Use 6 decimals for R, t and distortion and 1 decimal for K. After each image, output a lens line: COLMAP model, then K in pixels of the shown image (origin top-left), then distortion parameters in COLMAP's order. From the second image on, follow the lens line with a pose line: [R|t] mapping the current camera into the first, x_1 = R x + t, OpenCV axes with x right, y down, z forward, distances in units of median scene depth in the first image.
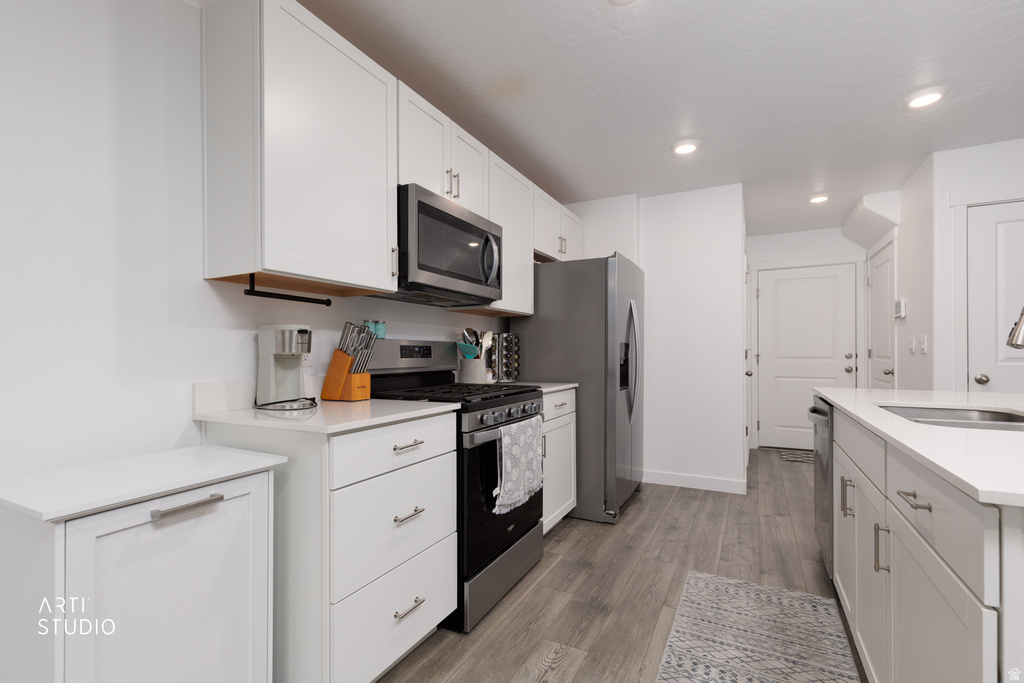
lens RADIAL K [[464.0, 0, 519.5], [0, 464.0, 353.7], [0, 0, 1]] dist [0.003537, 0.000460]
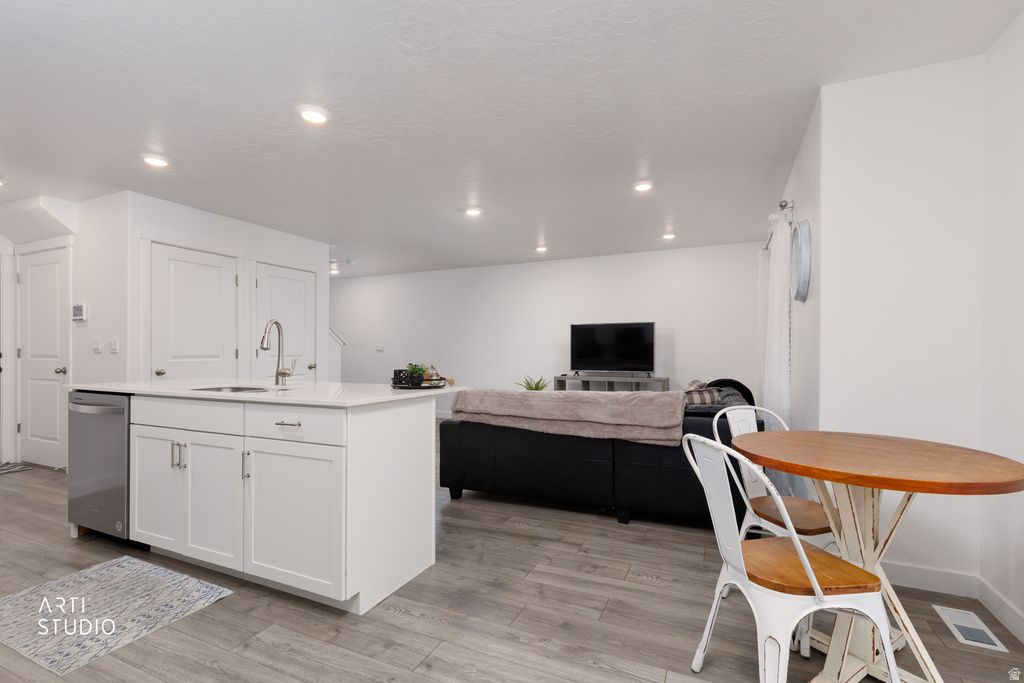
lens RADIAL K [[464.0, 0, 508.1], [0, 464.0, 348.5], [0, 0, 1]] dist [0.003537, 0.000460]
pose [[-0.031604, 0.010200, 0.999448, -0.522813], [-0.000119, 0.999948, -0.010209, 0.000988], [-0.999500, -0.000441, -0.031601, 0.040050]]
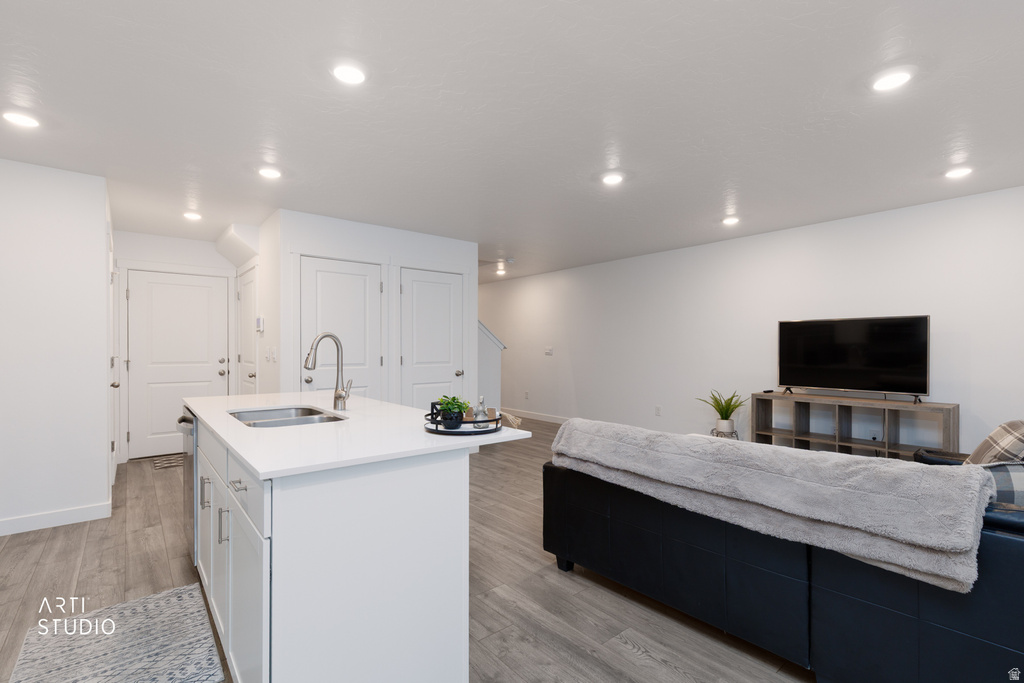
lens RADIAL K [[464.0, 0, 507.9], [0, 464.0, 349.4], [0, 0, 1]] dist [0.003537, 0.000460]
pose [[0.404466, 0.000274, 0.914553, -0.066893], [-0.001124, 0.999999, 0.000197, -0.050636], [-0.914552, -0.001108, 0.404466, -0.161677]]
